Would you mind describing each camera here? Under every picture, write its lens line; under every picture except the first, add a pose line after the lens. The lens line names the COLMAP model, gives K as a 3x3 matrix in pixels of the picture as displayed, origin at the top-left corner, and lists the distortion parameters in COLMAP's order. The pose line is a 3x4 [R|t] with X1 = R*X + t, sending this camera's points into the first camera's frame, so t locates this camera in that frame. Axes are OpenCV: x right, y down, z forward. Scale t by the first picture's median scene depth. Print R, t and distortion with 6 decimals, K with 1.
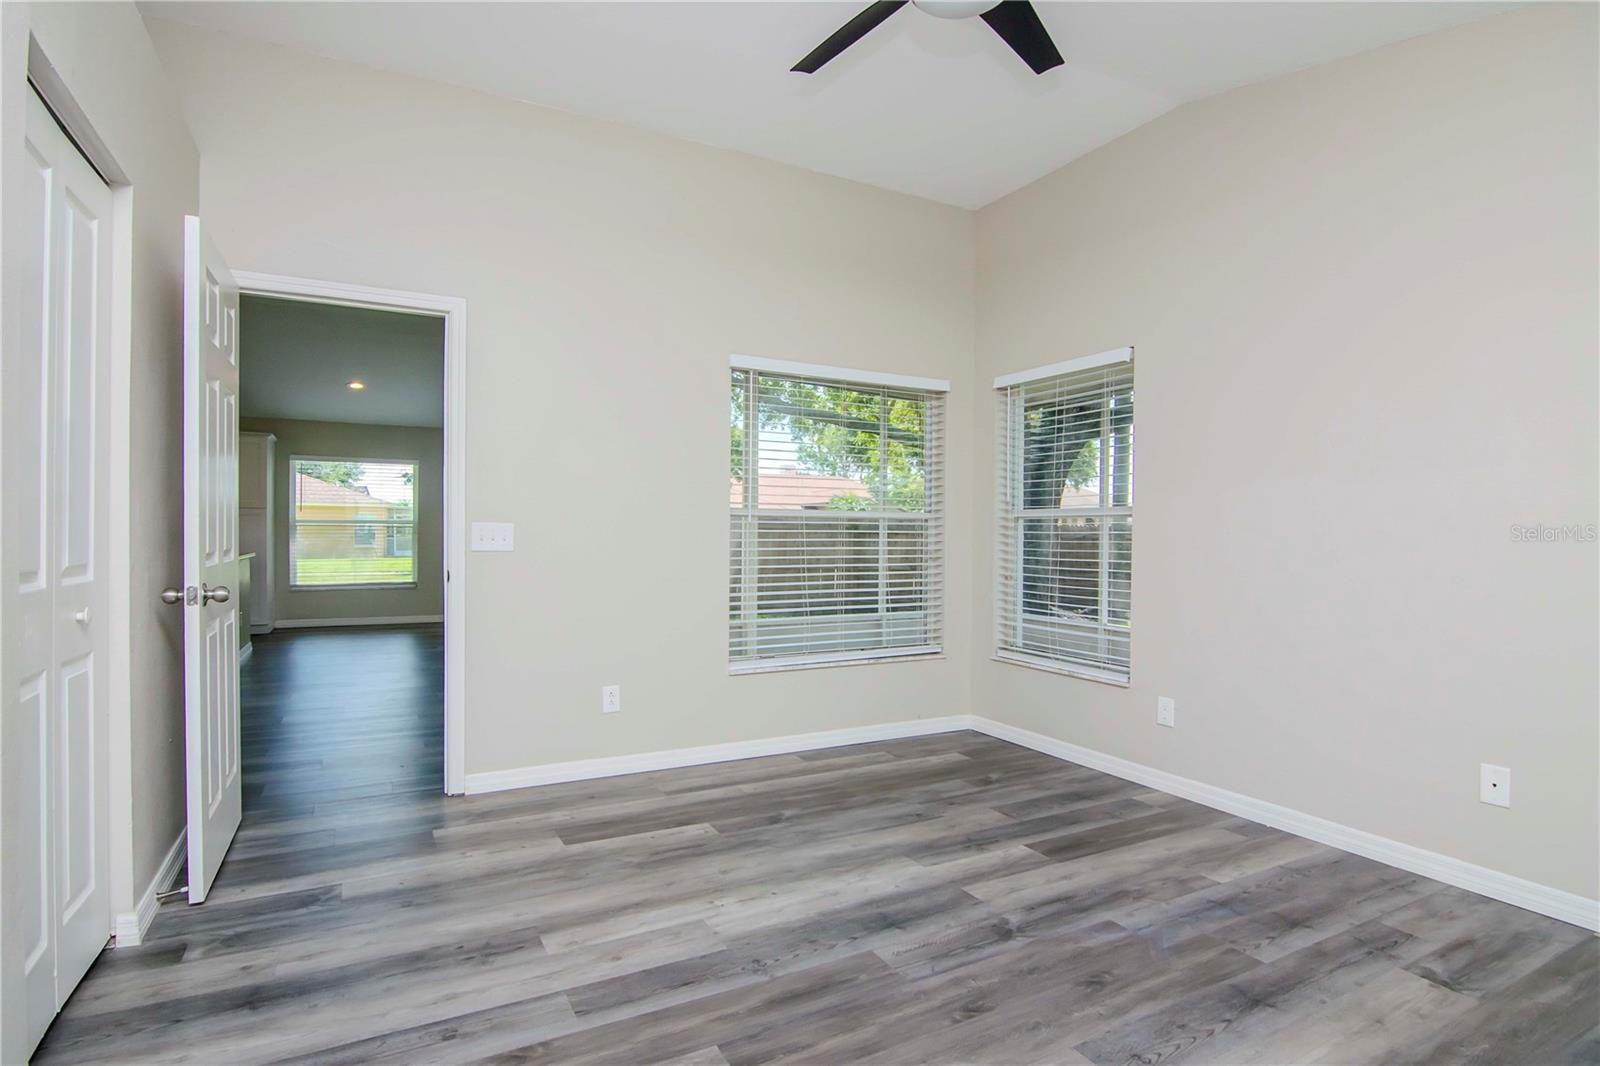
lens RADIAL K [[785.1, 0, 798.4], [0, 785.1, 532.7], [0, 0, 1]] dist [-0.009125, -0.006195]
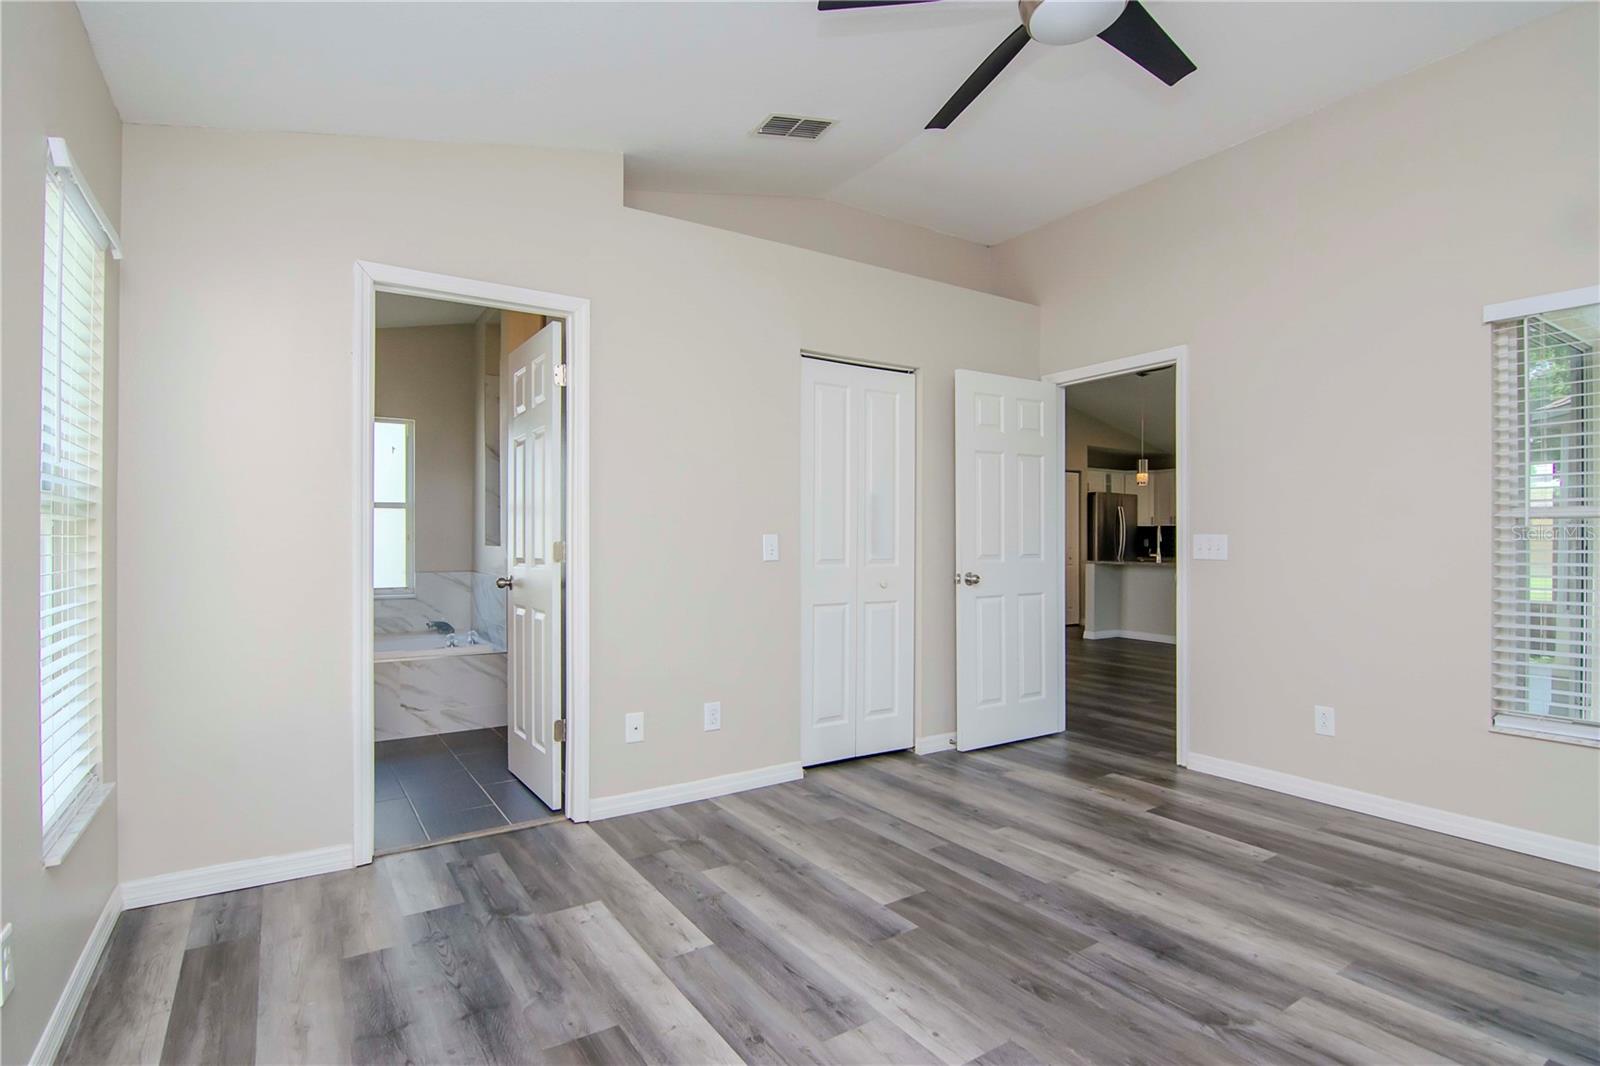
lens RADIAL K [[785.1, 0, 804.0], [0, 785.1, 535.6], [0, 0, 1]] dist [-0.009125, -0.006195]
pose [[0.107349, -0.014729, -0.994112, 0.858705], [0.000404, 0.999891, -0.014771, 0.007246], [0.994221, 0.001184, 0.107343, 0.391646]]
